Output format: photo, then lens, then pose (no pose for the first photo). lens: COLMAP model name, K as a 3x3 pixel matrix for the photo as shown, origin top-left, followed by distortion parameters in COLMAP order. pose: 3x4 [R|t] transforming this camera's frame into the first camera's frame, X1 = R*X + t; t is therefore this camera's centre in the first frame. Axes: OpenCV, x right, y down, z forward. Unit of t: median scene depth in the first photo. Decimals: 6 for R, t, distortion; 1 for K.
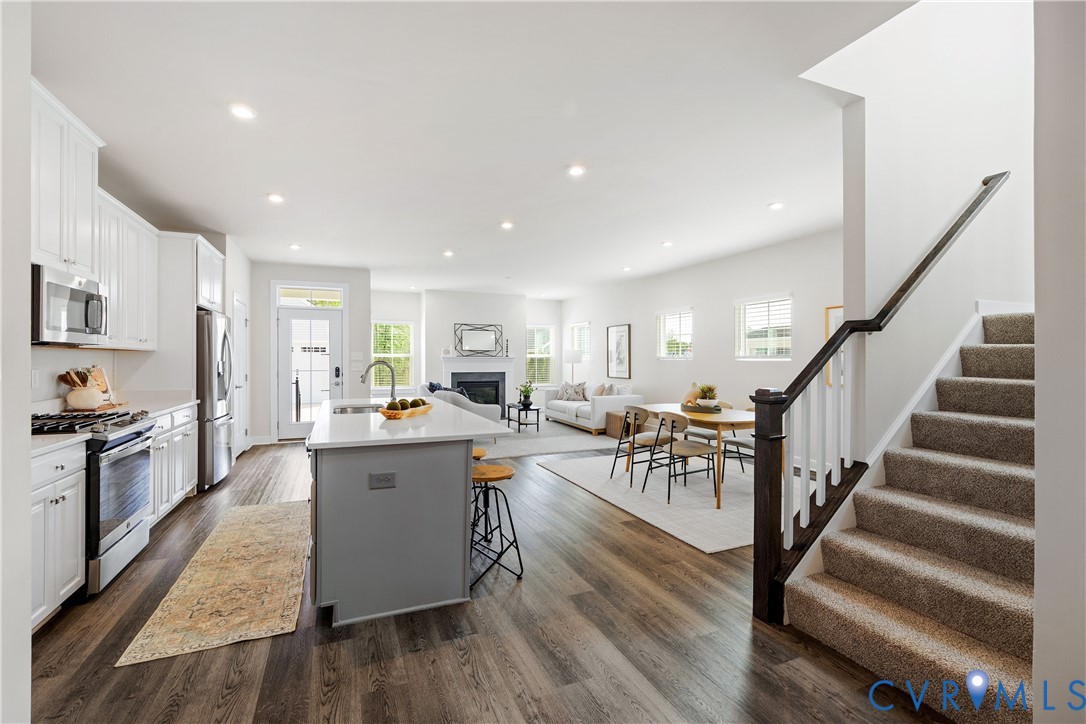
lens RADIAL K [[479.0, 0, 543.0], [0, 479.0, 362.0], [0, 0, 1]] dist [-0.000237, -0.000030]
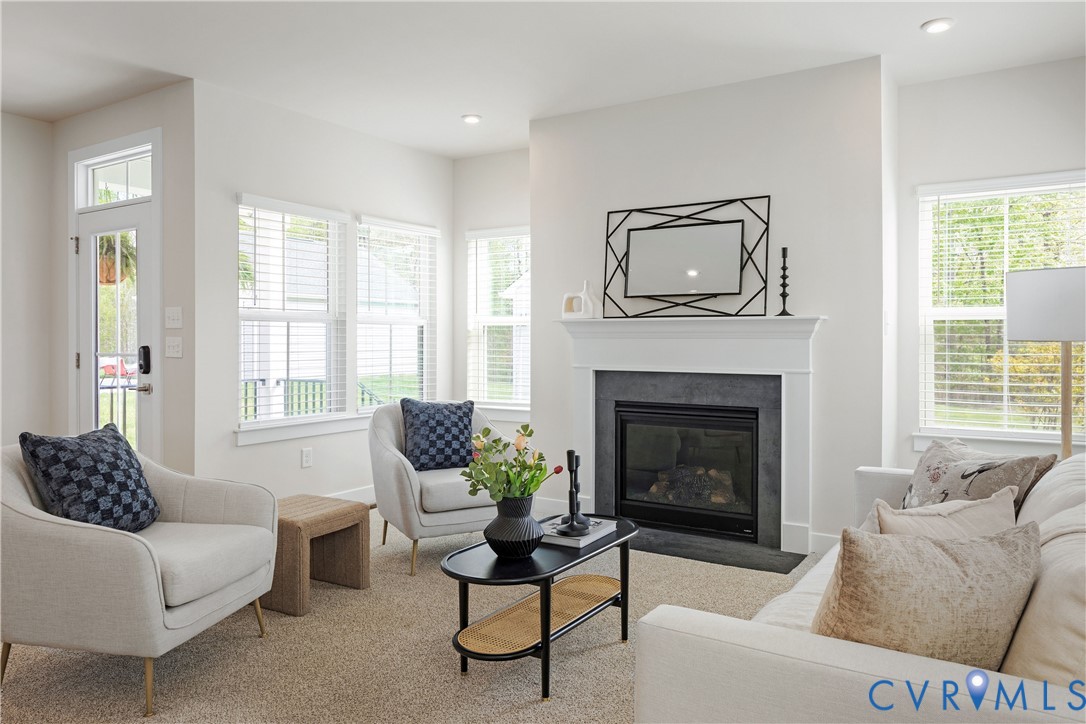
lens RADIAL K [[755.1, 0, 543.2], [0, 755.1, 340.6], [0, 0, 1]] dist [-0.000577, -0.000059]
pose [[0.552764, 0.004708, -0.833324, 0.193964], [-0.004989, 0.999985, 0.002341, 0.002044], [0.833323, 0.002863, 0.552780, 0.682344]]
